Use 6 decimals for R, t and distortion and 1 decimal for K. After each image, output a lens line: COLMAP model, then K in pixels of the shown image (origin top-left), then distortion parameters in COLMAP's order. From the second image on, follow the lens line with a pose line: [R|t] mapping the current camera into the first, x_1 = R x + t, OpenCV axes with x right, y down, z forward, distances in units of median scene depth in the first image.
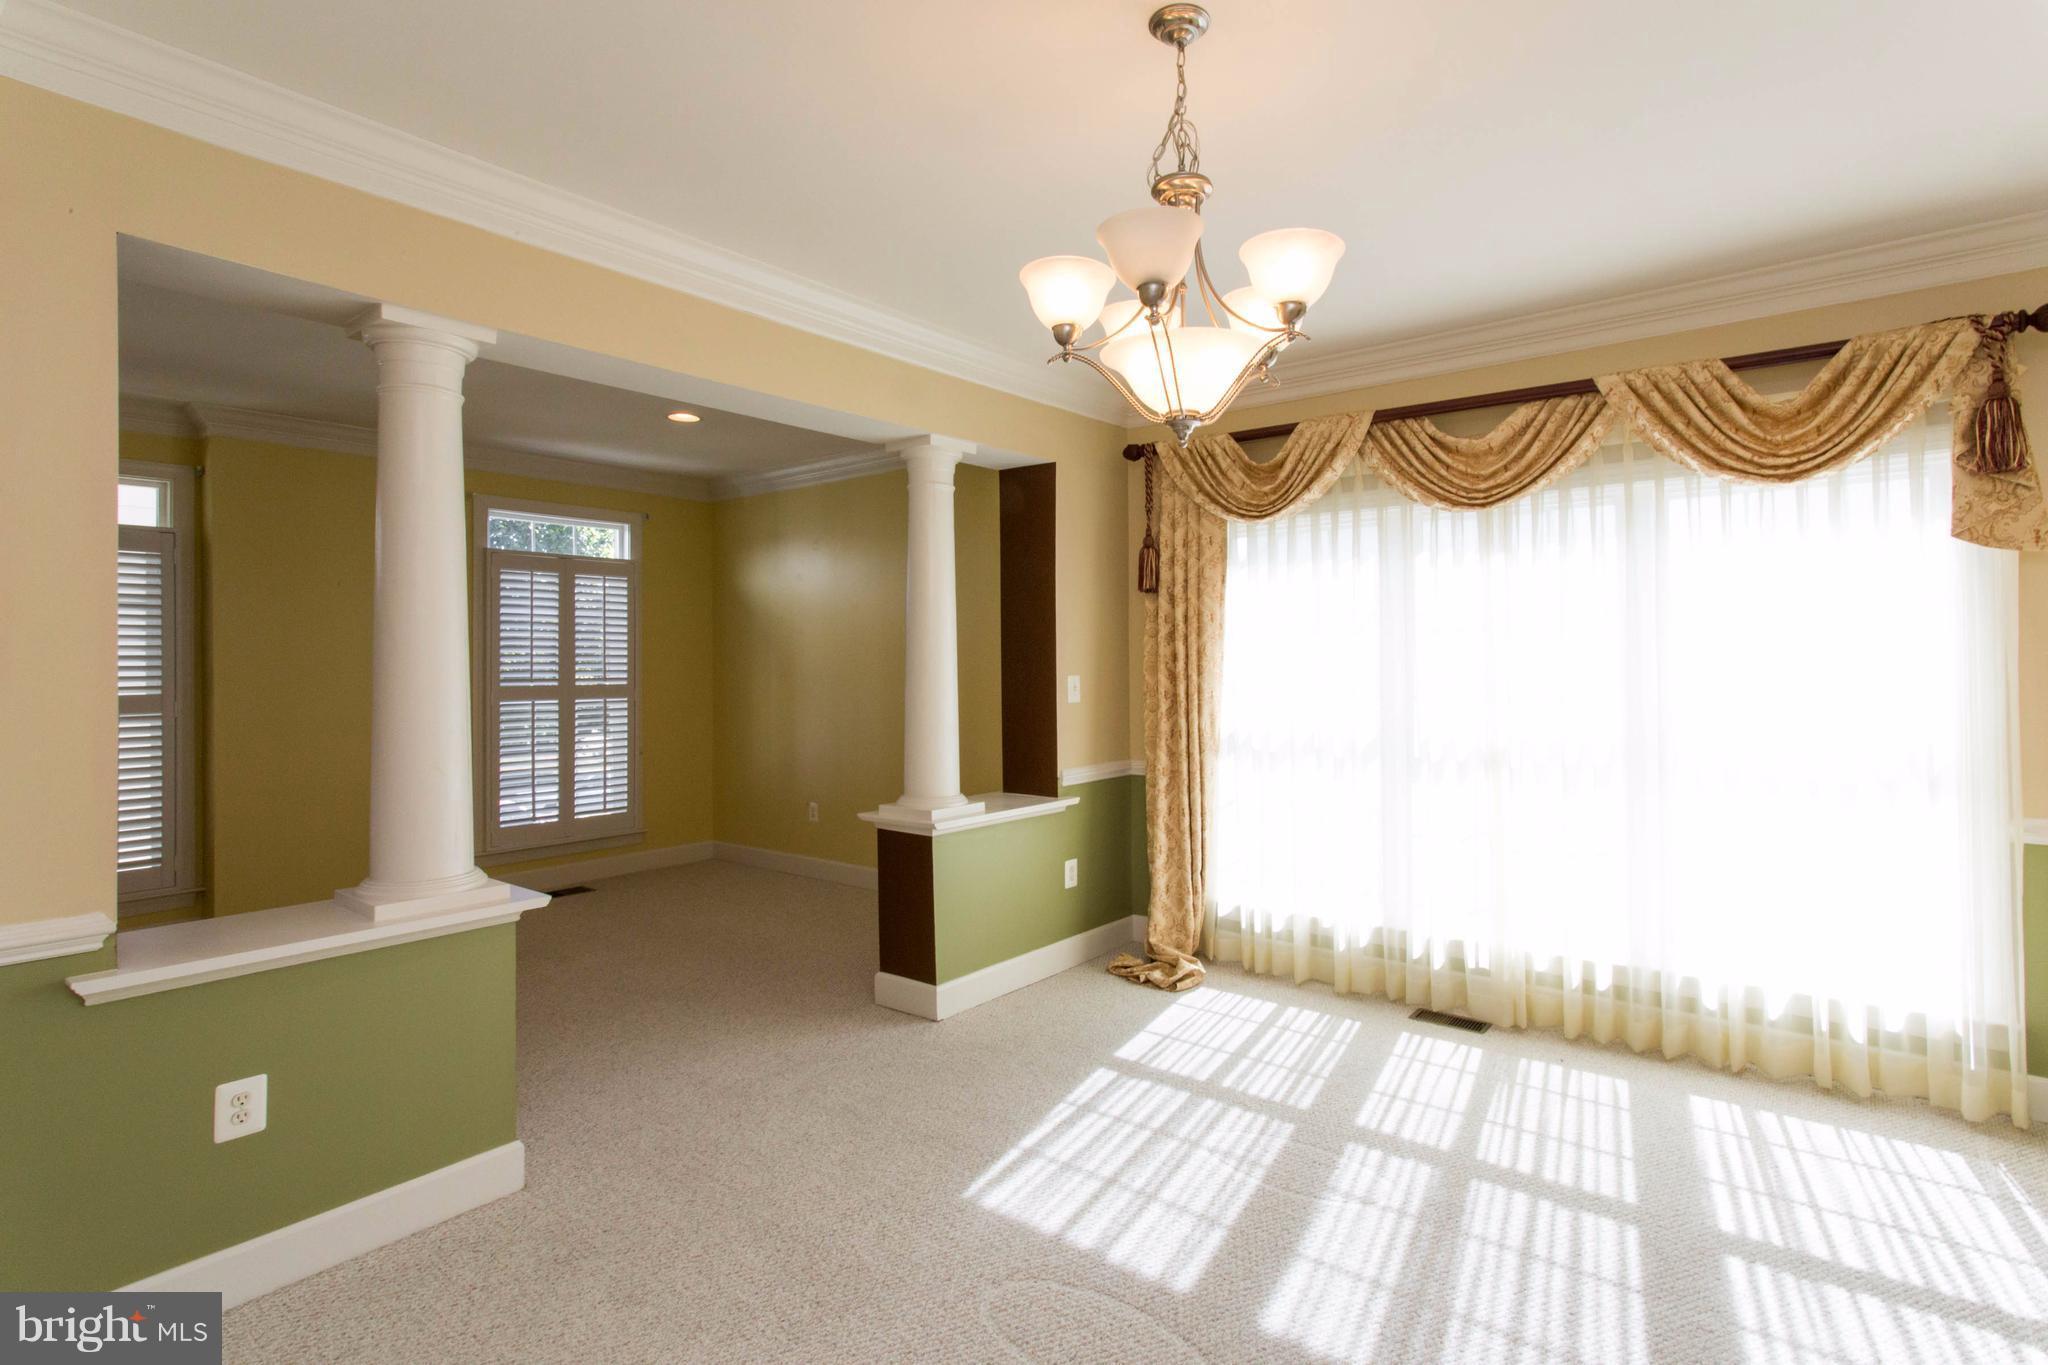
lens RADIAL K [[999.6, 0, 1087.6], [0, 999.6, 654.7], [0, 0, 1]] dist [-0.000300, 0.000506]
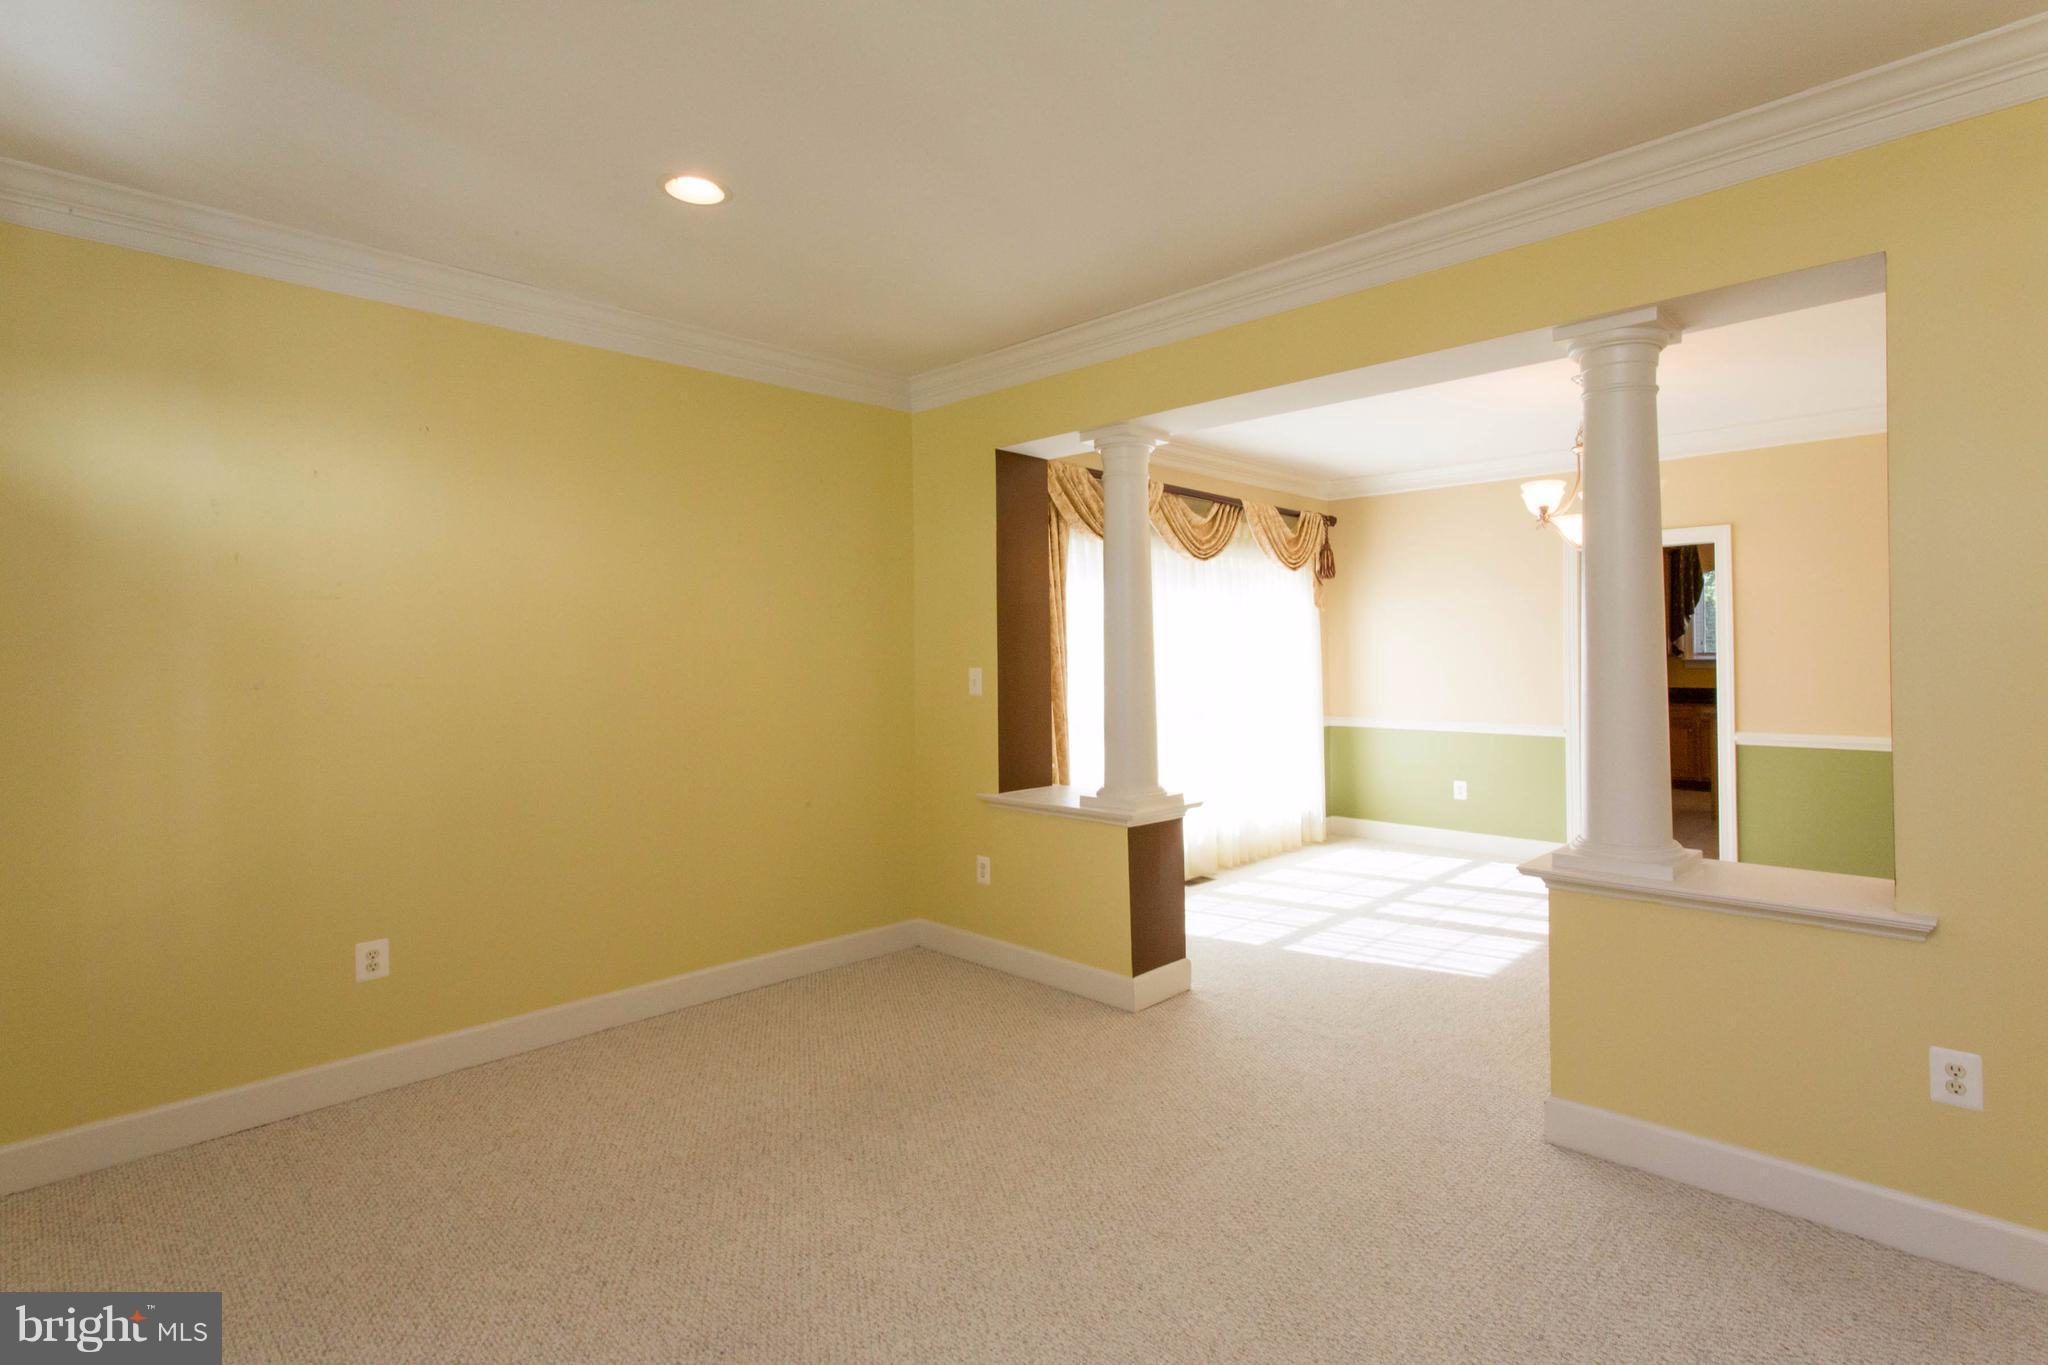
lens RADIAL K [[1006.7, 0, 1090.8], [0, 1006.7, 657.3], [0, 0, 1]] dist [-0.001633, -0.000522]
pose [[0.097098, 0.004413, 0.995265, -1.296041], [0.003006, 0.999984, -0.004727, 0.018872], [-0.995270, 0.003451, 0.097083, 1.055640]]
